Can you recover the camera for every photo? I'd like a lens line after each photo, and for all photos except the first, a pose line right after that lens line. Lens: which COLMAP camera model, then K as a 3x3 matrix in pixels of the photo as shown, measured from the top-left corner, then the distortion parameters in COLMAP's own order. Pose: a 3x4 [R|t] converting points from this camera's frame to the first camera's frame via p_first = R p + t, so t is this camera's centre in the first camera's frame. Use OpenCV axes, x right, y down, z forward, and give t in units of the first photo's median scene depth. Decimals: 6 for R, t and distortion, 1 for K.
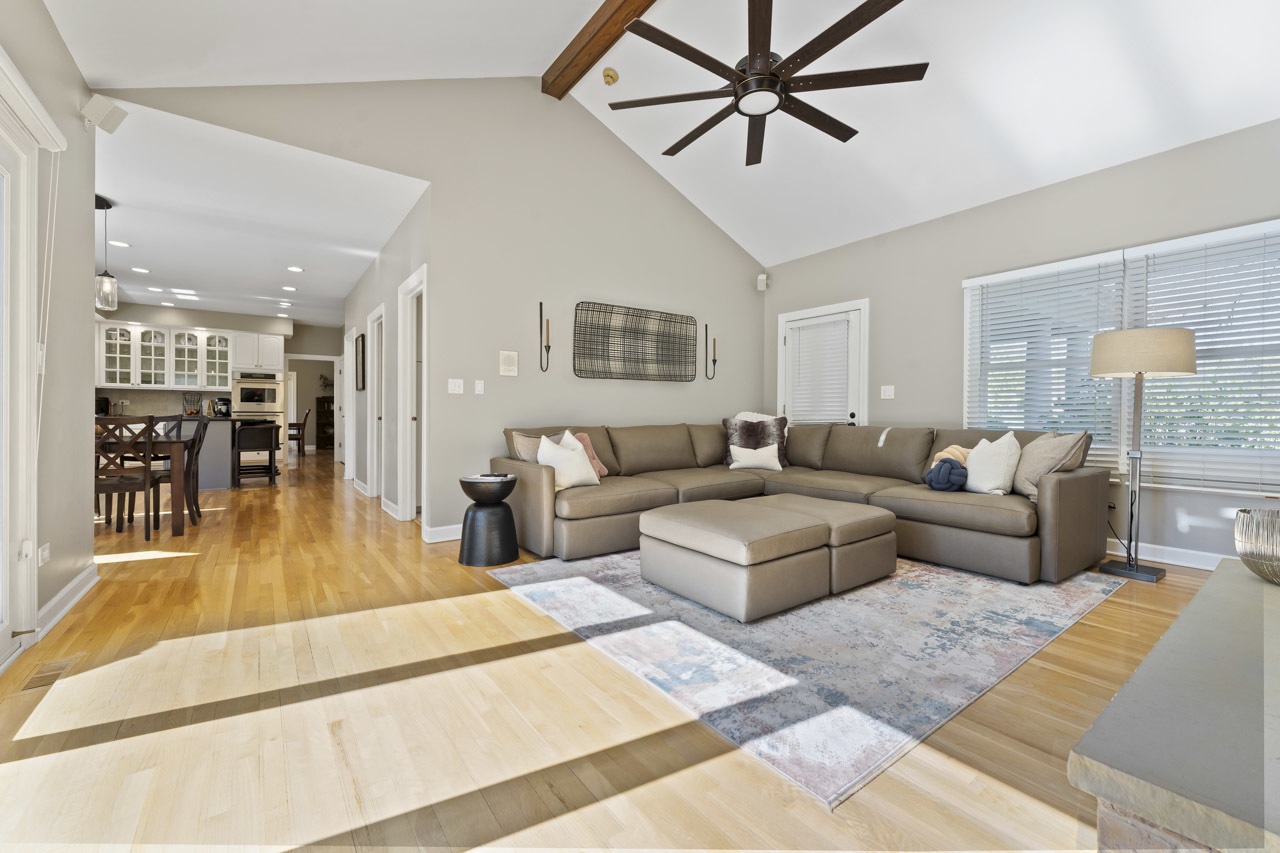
lens RADIAL K [[522.5, 0, 641.5], [0, 522.5, 423.2], [0, 0, 1]] dist [0.002307, 0.000000]
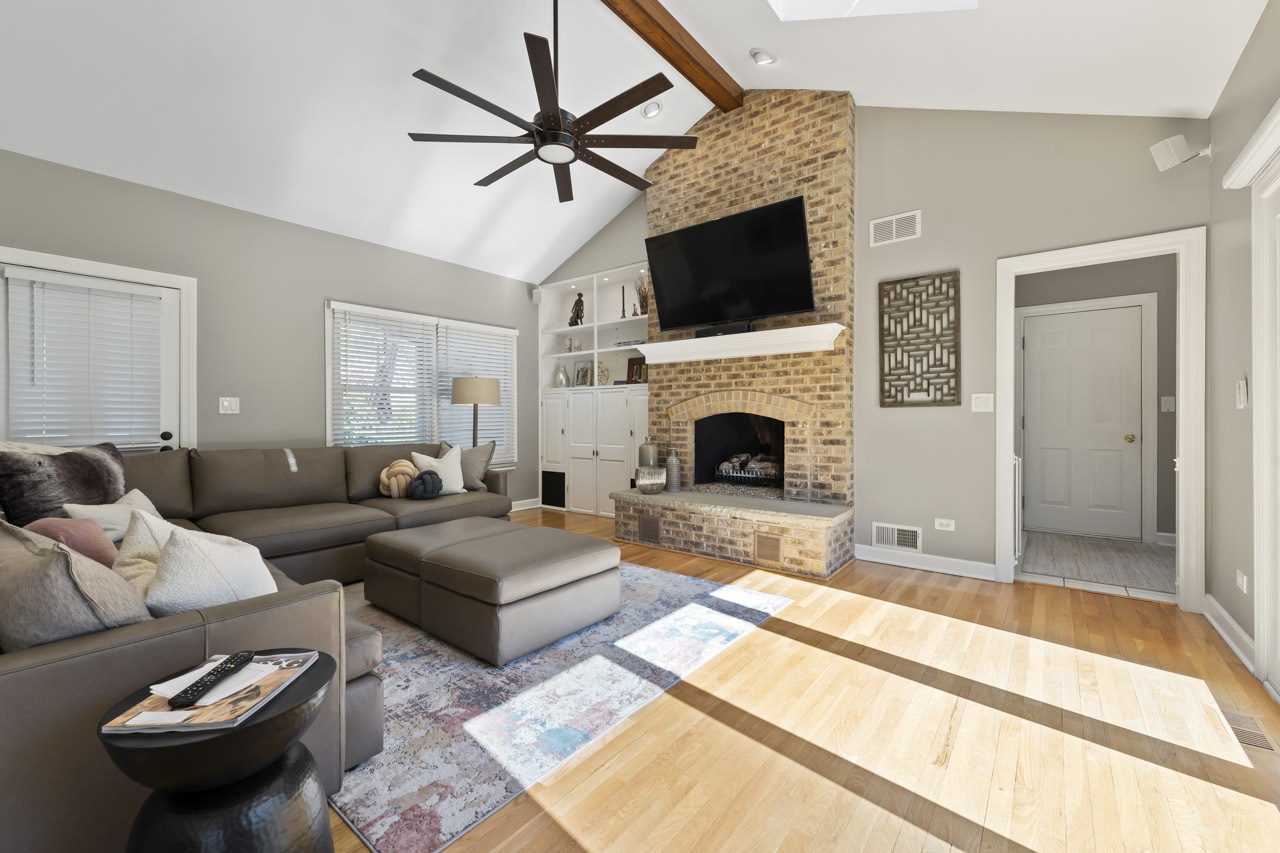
lens RADIAL K [[522.5, 0, 639.6], [0, 522.5, 418.2], [0, 0, 1]] dist [0.002307, 0.000000]
pose [[-0.267317, -0.003150, 0.963604, -0.911981], [0.015115, 0.999858, 0.007461, -0.070554], [-0.963490, 0.016559, -0.267231, 1.182951]]
